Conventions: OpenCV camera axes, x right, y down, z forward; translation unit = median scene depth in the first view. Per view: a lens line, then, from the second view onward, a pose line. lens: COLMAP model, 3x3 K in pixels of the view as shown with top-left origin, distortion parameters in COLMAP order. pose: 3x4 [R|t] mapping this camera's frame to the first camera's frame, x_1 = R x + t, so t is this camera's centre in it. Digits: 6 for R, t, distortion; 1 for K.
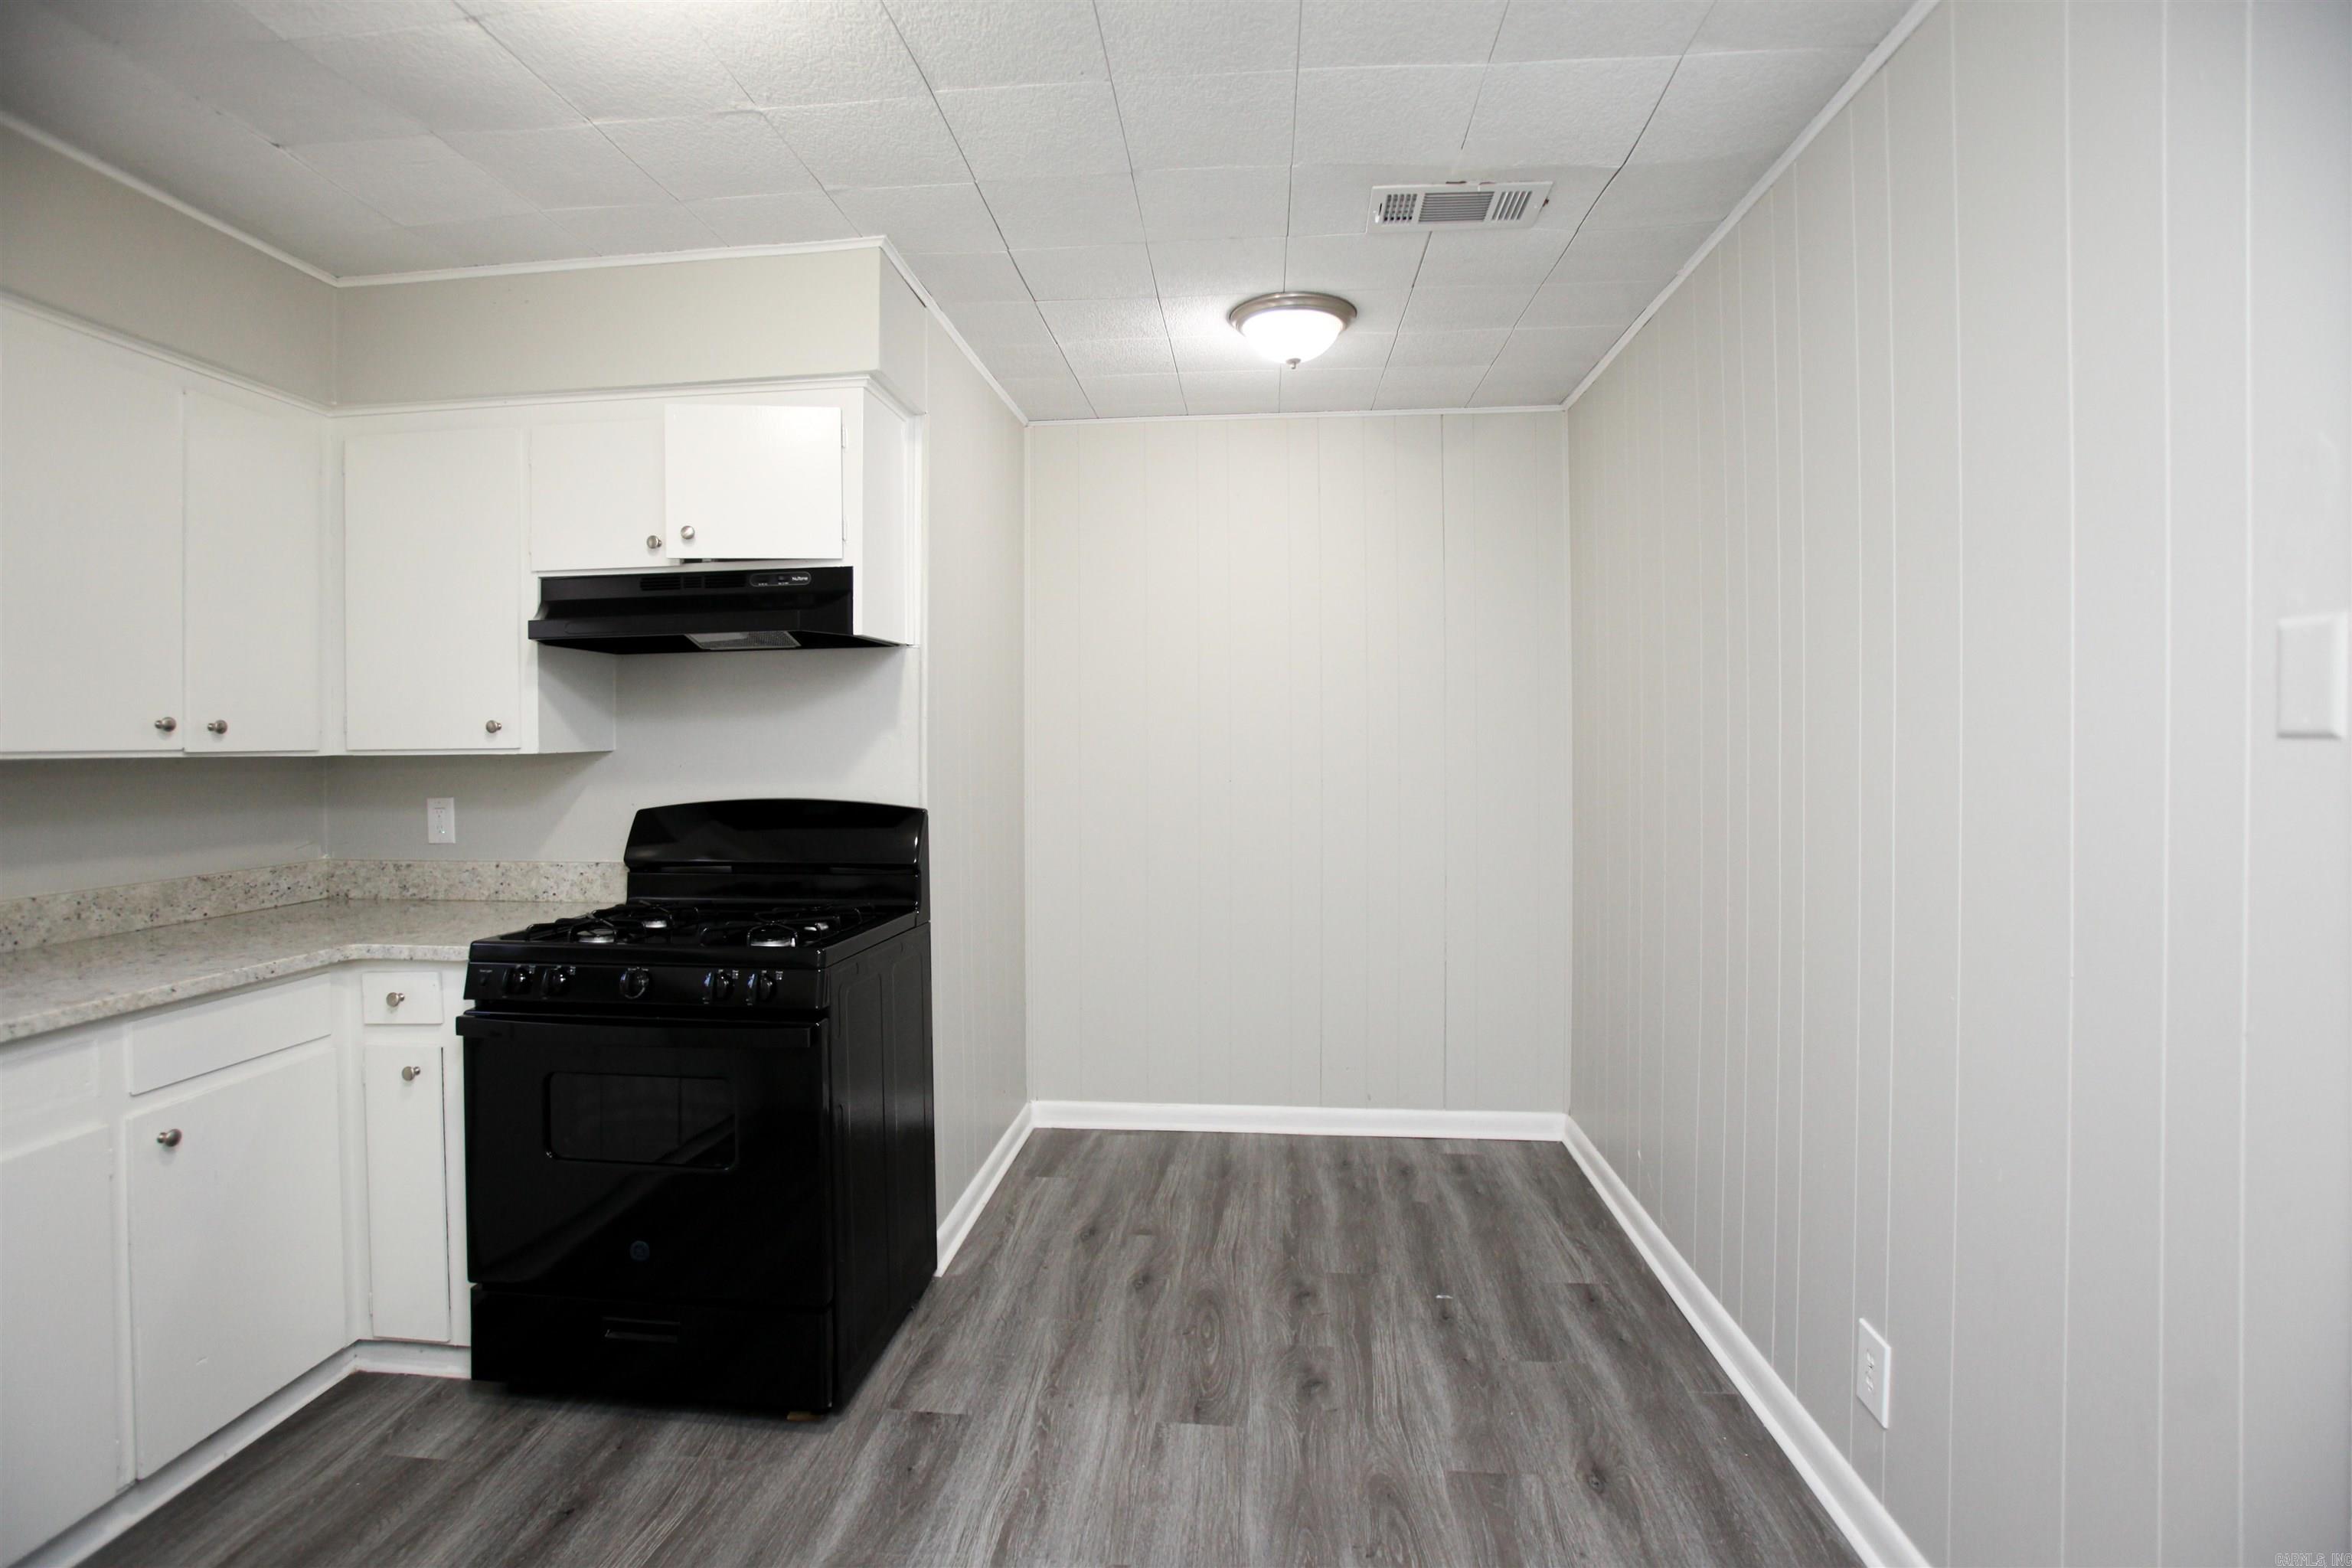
lens RADIAL K [[1149.0, 0, 1147.1], [0, 1149.0, 733.9], [0, 0, 1]] dist [-0.068322, 0.028307]
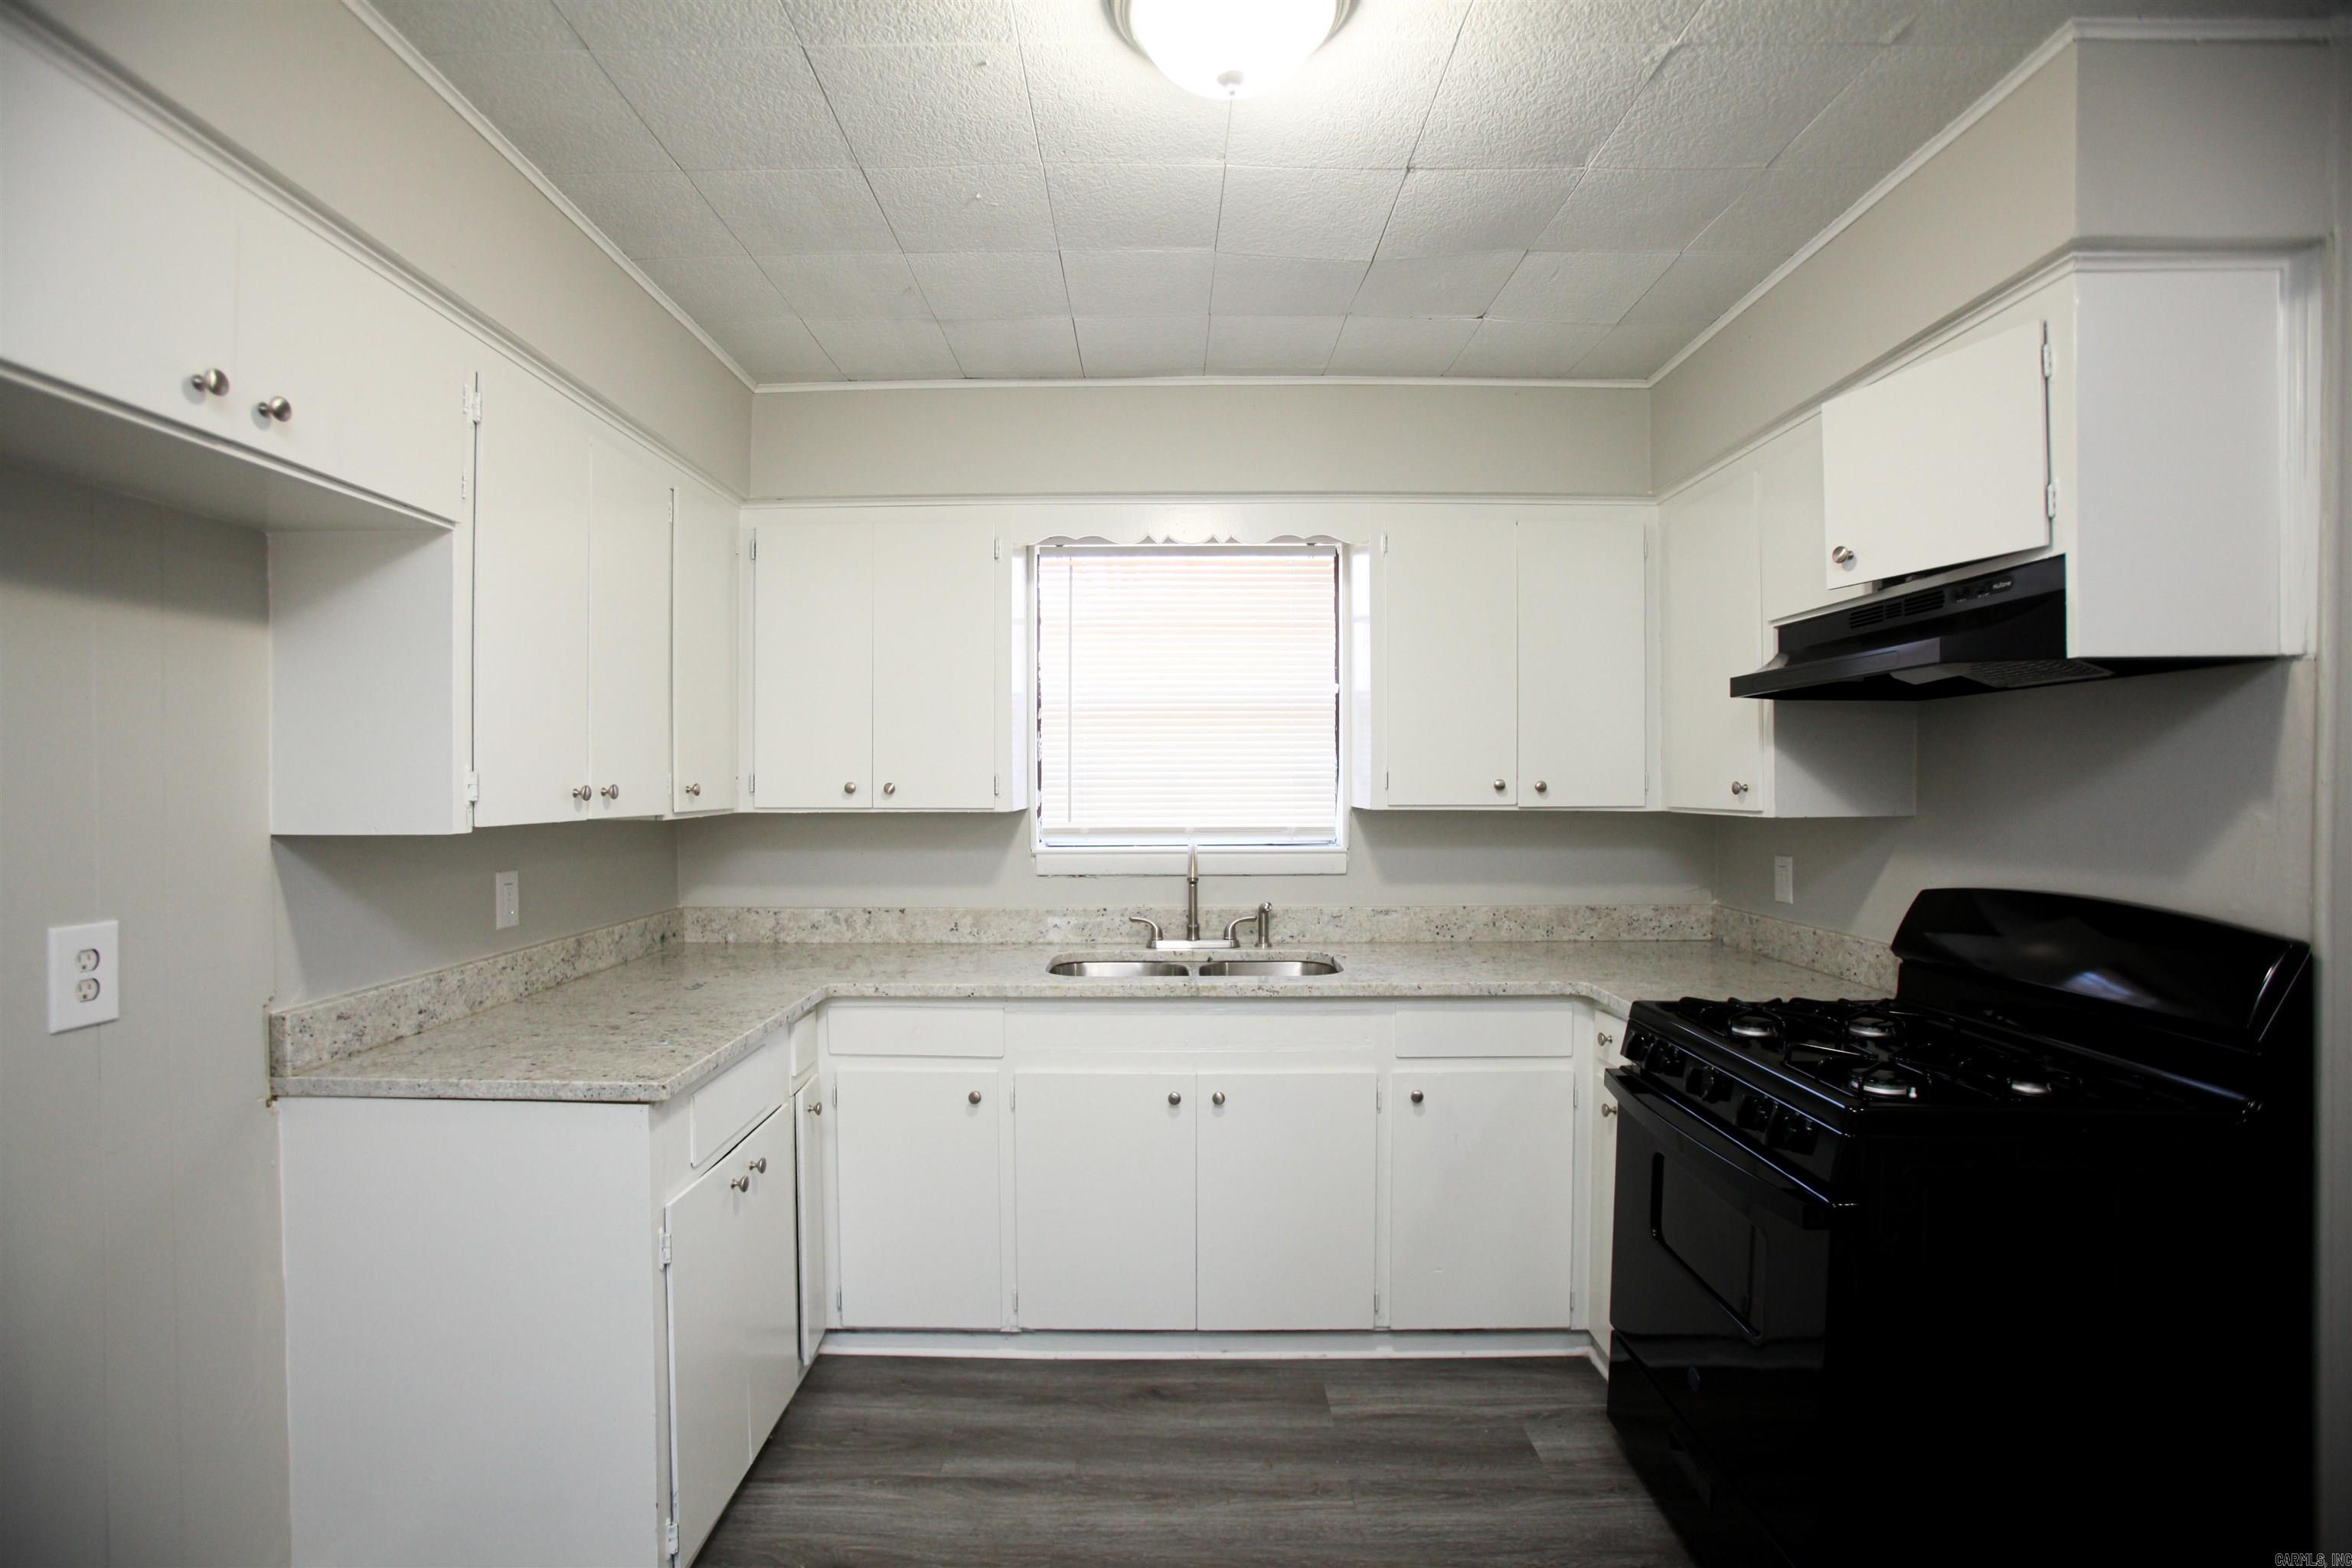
lens RADIAL K [[1084.5, 0, 1154.1], [0, 1084.5, 778.2], [0, 0, 1]] dist [-0.081551, 0.033070]
pose [[0.087555, 0.006415, -0.996139, 0.292748], [0.004624, 0.999966, 0.006846, -0.024296], [0.996149, -0.005206, 0.087522, 0.431259]]
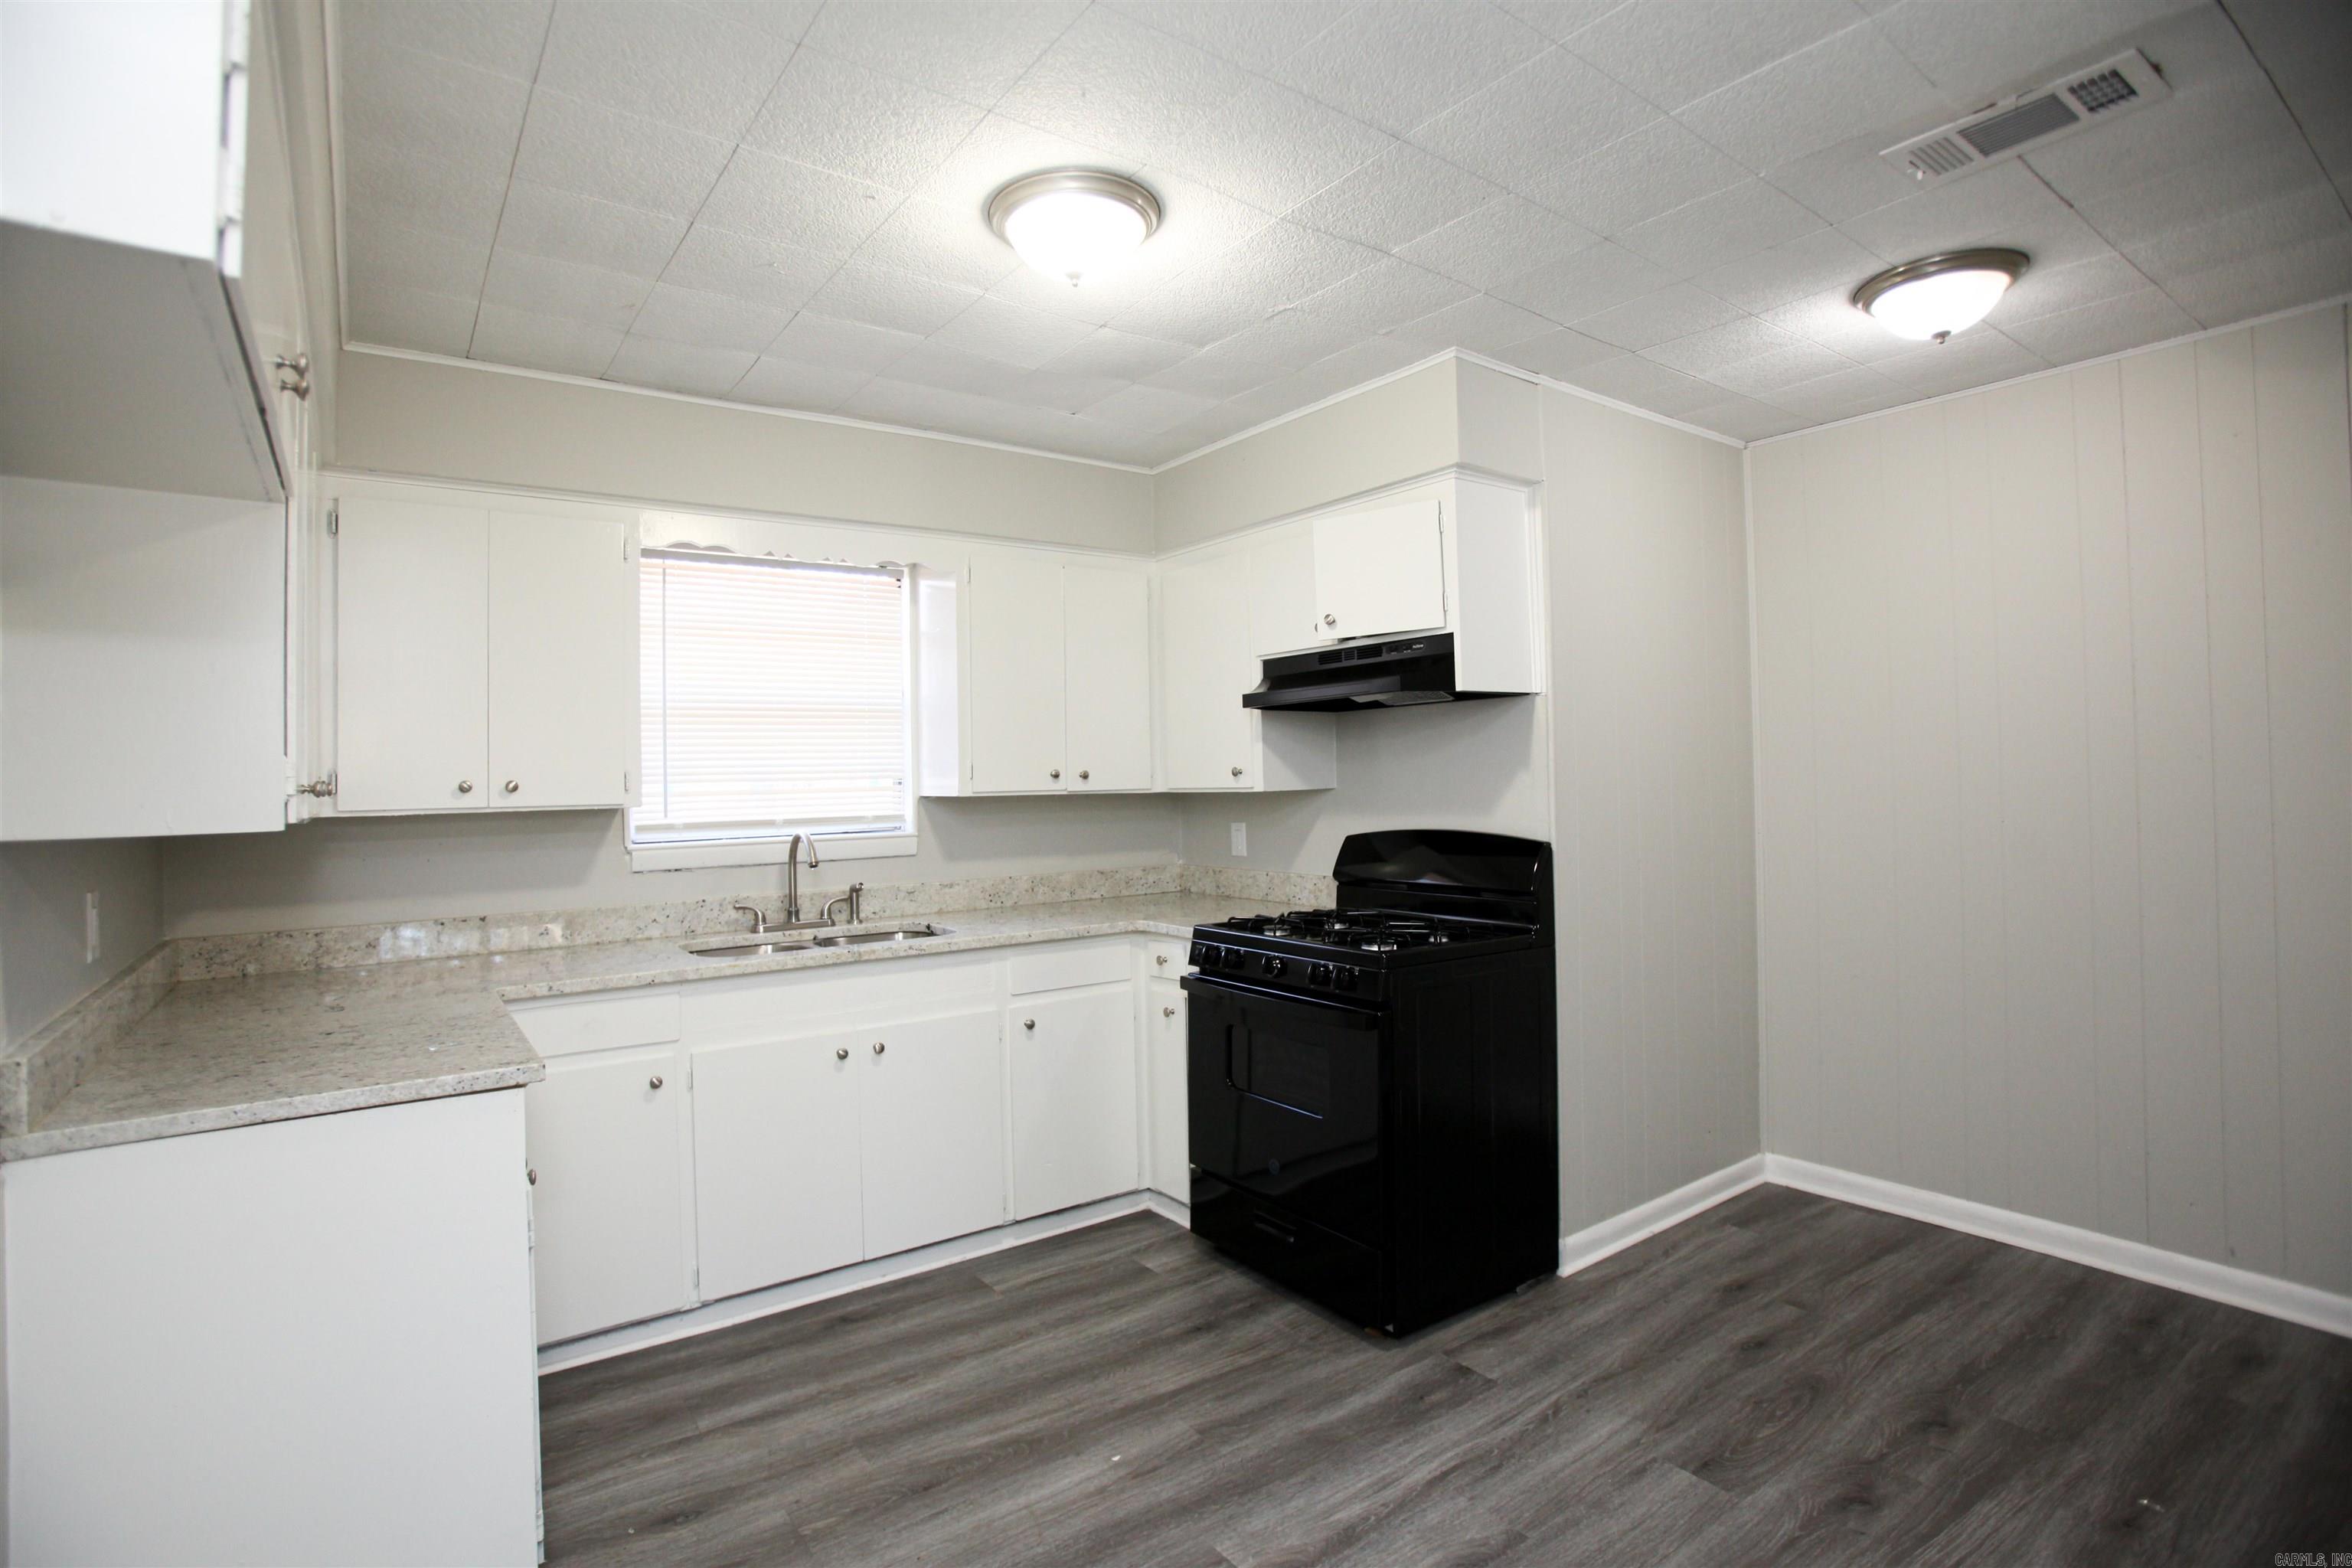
lens RADIAL K [[1149.0, 0, 1147.1], [0, 1149.0, 733.9], [0, 0, 1]] dist [-0.068322, 0.028307]
pose [[0.656703, -0.034495, -0.753360, 0.419251], [0.018991, 0.999393, -0.029207, -0.014496], [0.753910, 0.004873, 0.656959, -0.004796]]
